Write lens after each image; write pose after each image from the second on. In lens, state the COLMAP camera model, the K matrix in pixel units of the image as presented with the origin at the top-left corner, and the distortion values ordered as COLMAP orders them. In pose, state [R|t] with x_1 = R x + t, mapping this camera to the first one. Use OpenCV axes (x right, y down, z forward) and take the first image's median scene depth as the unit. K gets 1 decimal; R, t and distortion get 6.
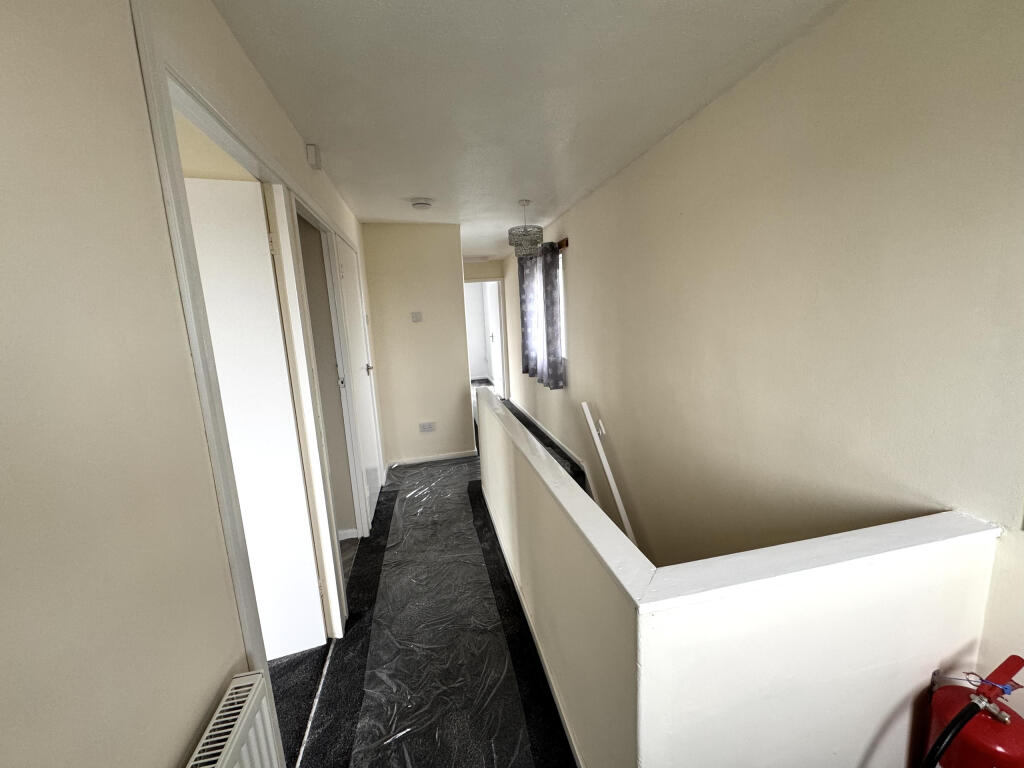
lens RADIAL K [[417.1, 0, 512.4], [0, 417.1, 387.1], [0, 0, 1]] dist [-0.002897, -0.000367]
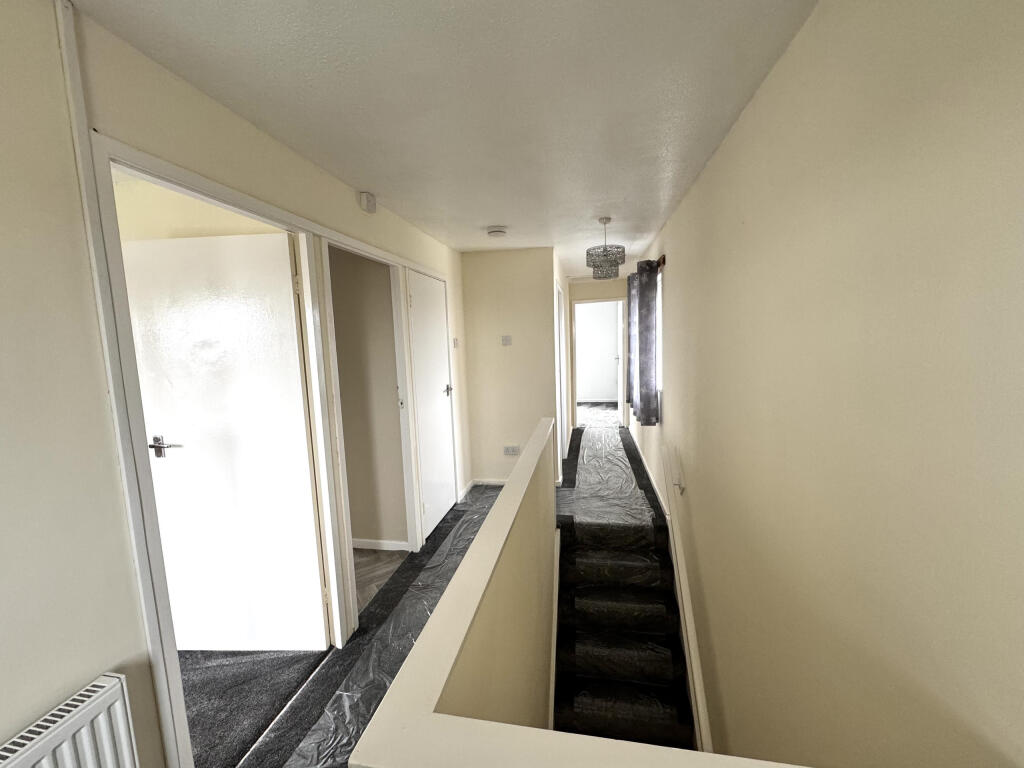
lens RADIAL K [[417.1, 0, 512.4], [0, 417.1, 387.1], [0, 0, 1]] dist [-0.002897, -0.000367]
pose [[0.922206, 0.062634, -0.381592, 0.199738], [-0.076500, 0.996843, -0.021260, -0.039905], [0.379056, 0.048798, 0.924086, 0.088008]]
